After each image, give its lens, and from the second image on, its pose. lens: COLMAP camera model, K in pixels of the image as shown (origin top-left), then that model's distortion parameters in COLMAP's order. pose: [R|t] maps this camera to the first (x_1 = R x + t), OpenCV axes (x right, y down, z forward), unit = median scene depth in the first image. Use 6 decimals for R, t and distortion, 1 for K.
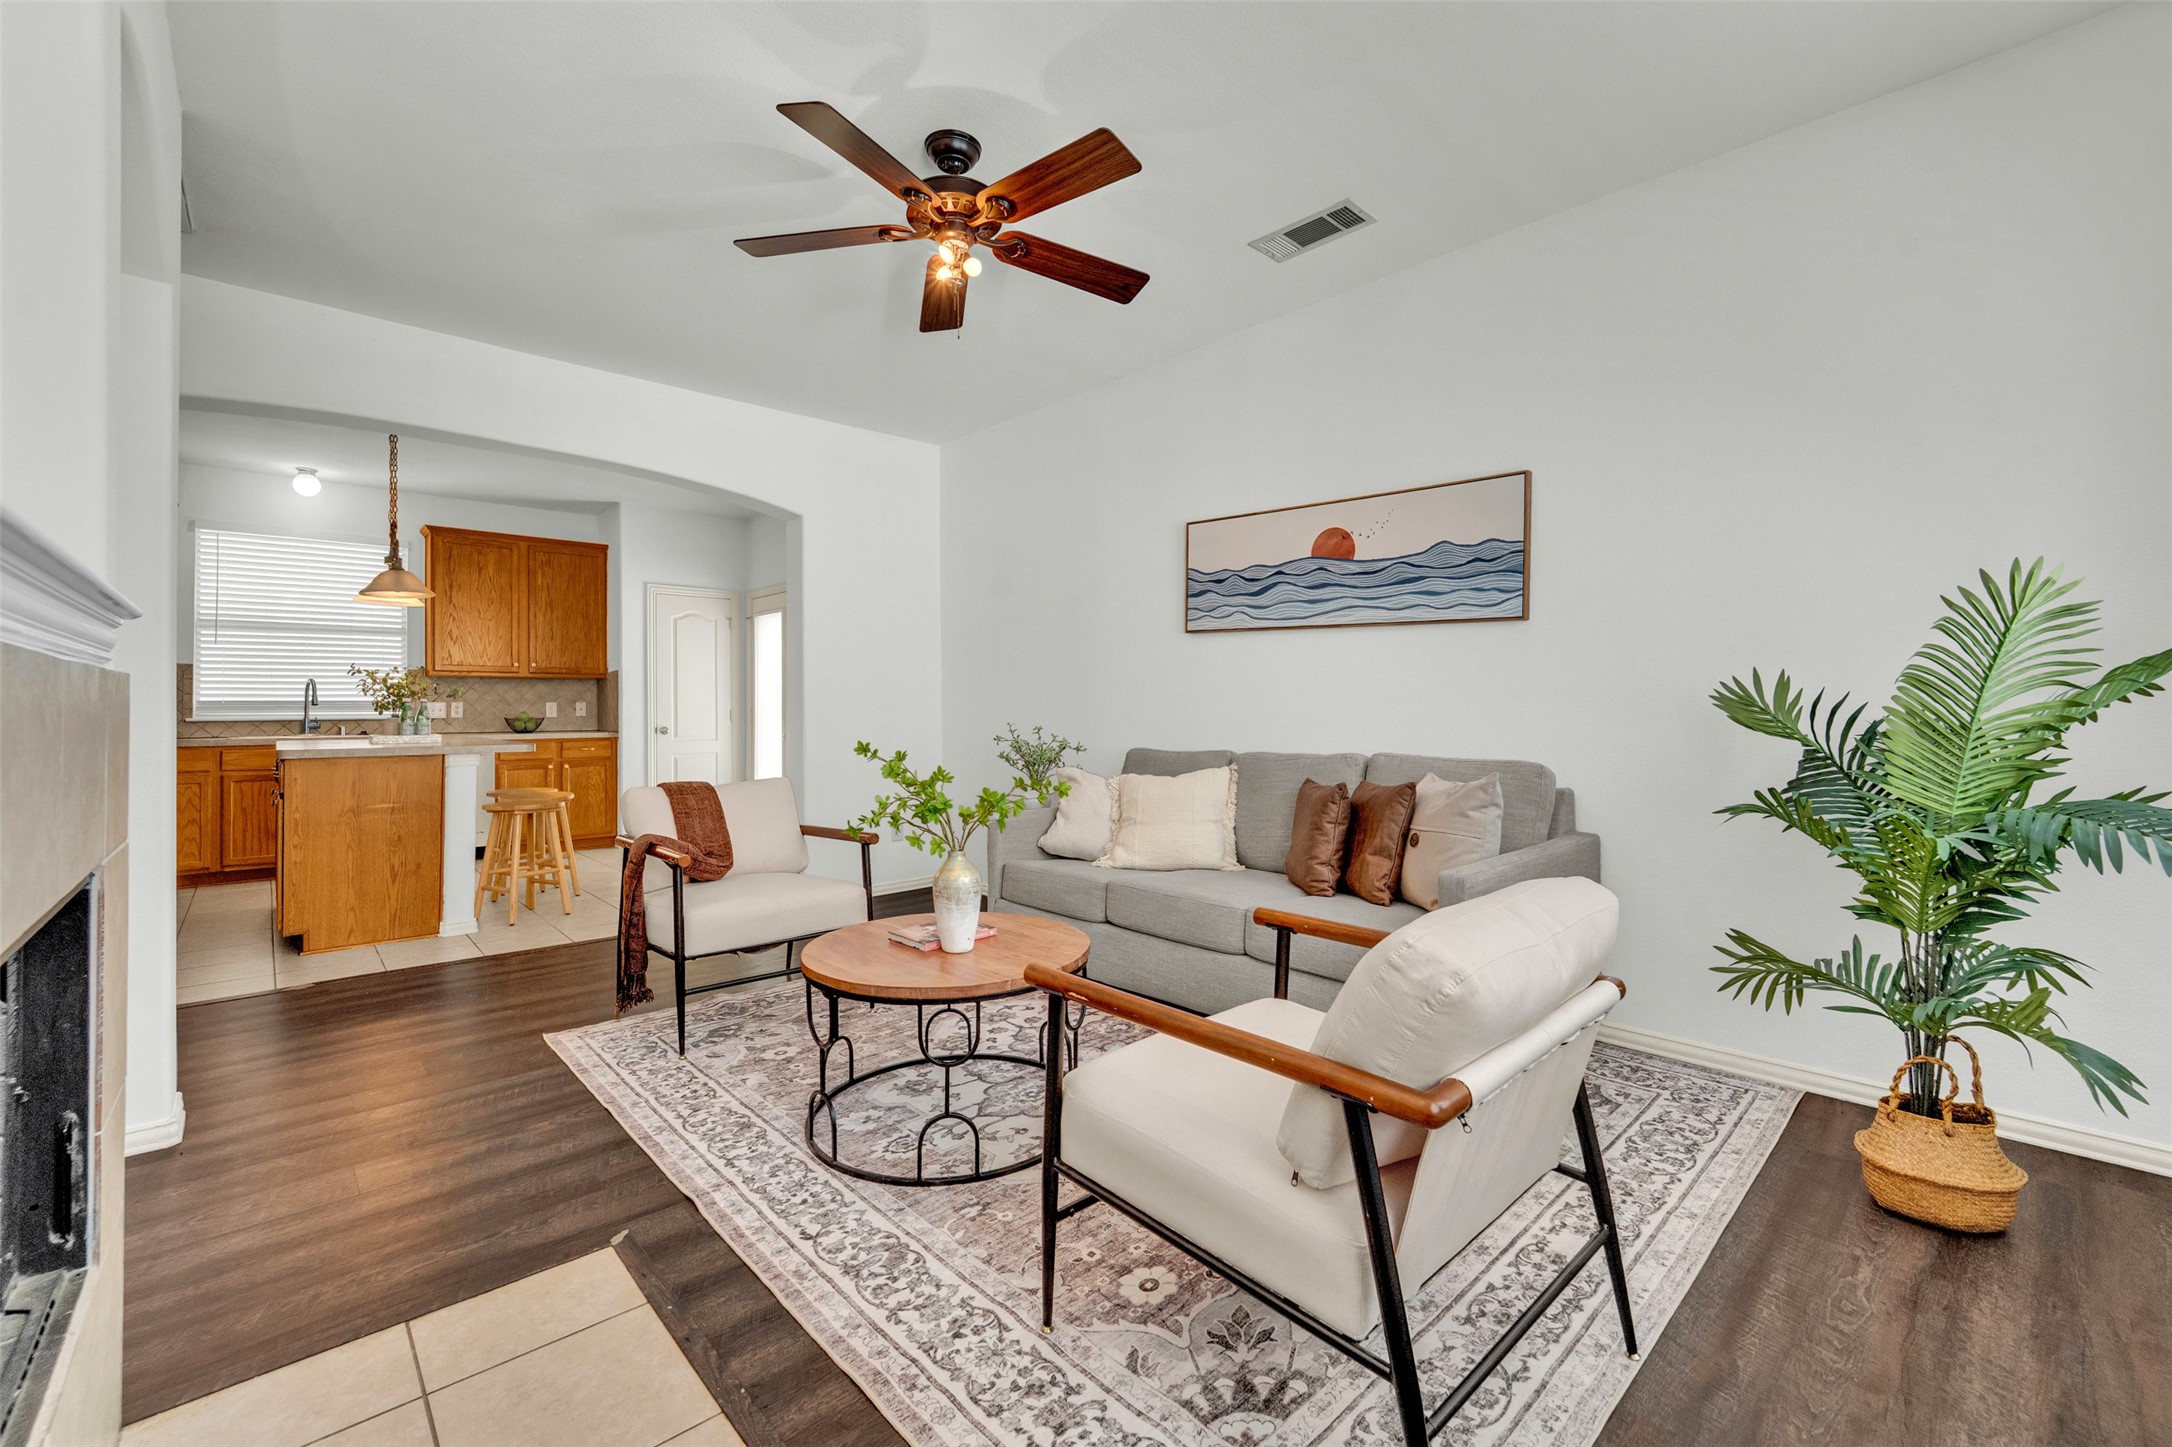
lens RADIAL K [[891.9, 0, 1076.9], [0, 891.9, 703.0], [0, 0, 1]] dist [-0.002377, -0.000286]
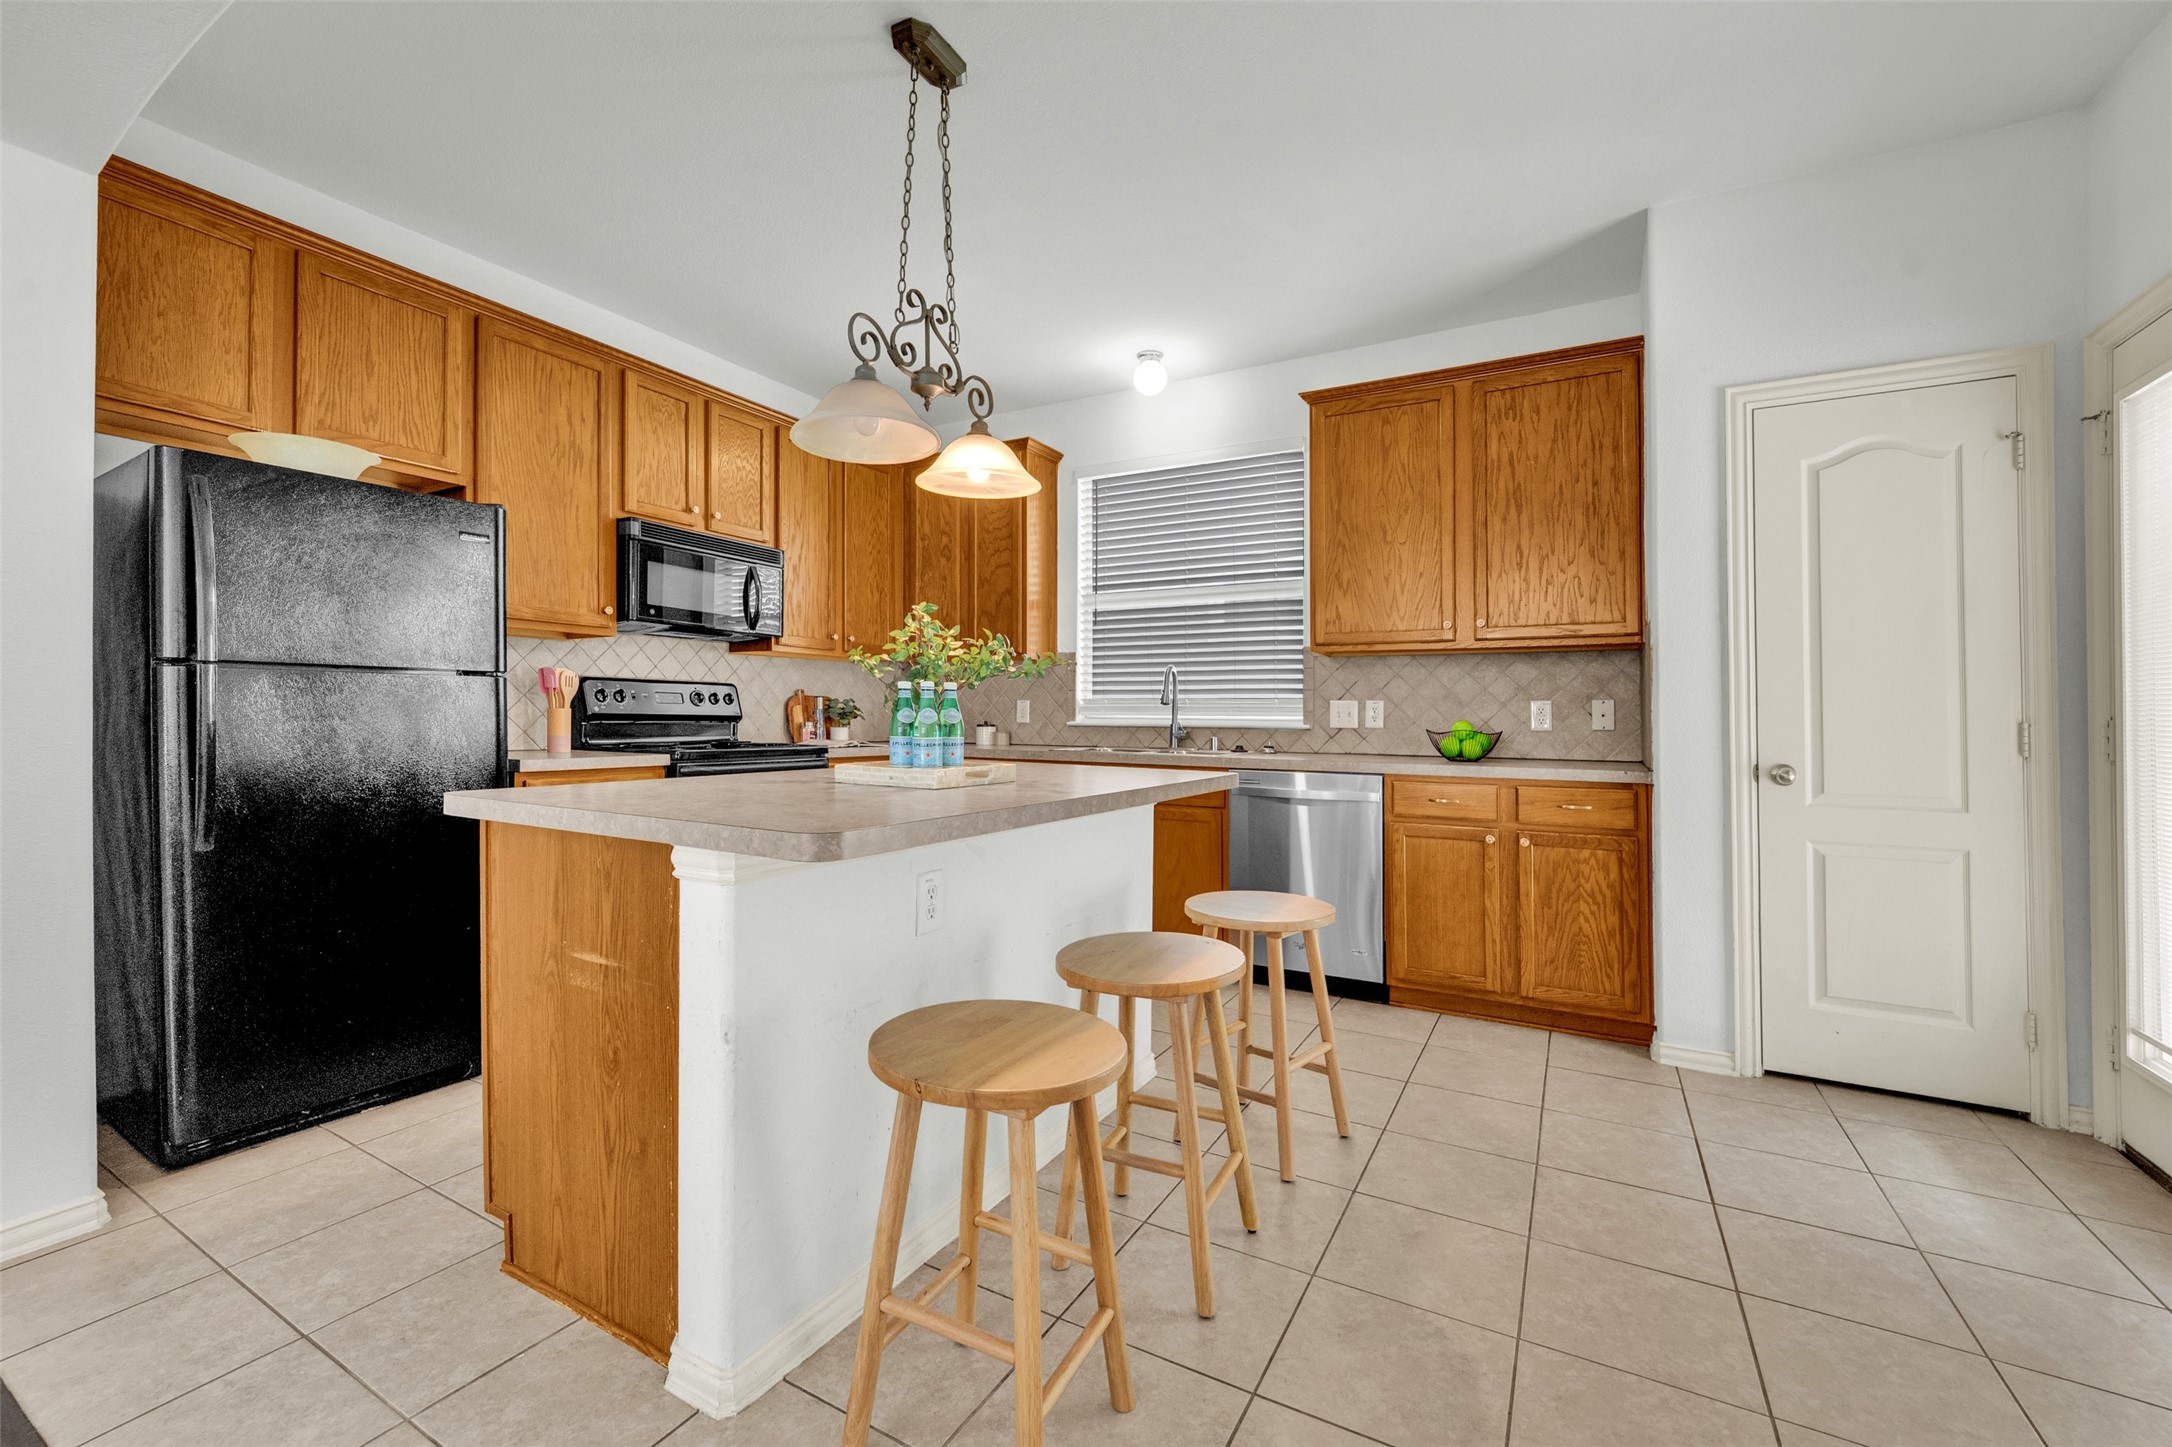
lens RADIAL K [[891.9, 0, 1069.2], [0, 891.9, 702.2], [0, 0, 1]] dist [-0.002377, -0.000286]
pose [[0.303035, -0.006685, -0.952956, -0.209390], [-0.003221, 0.999962, -0.008039, 0.005313], [0.952974, 0.005506, 0.303002, 0.631438]]
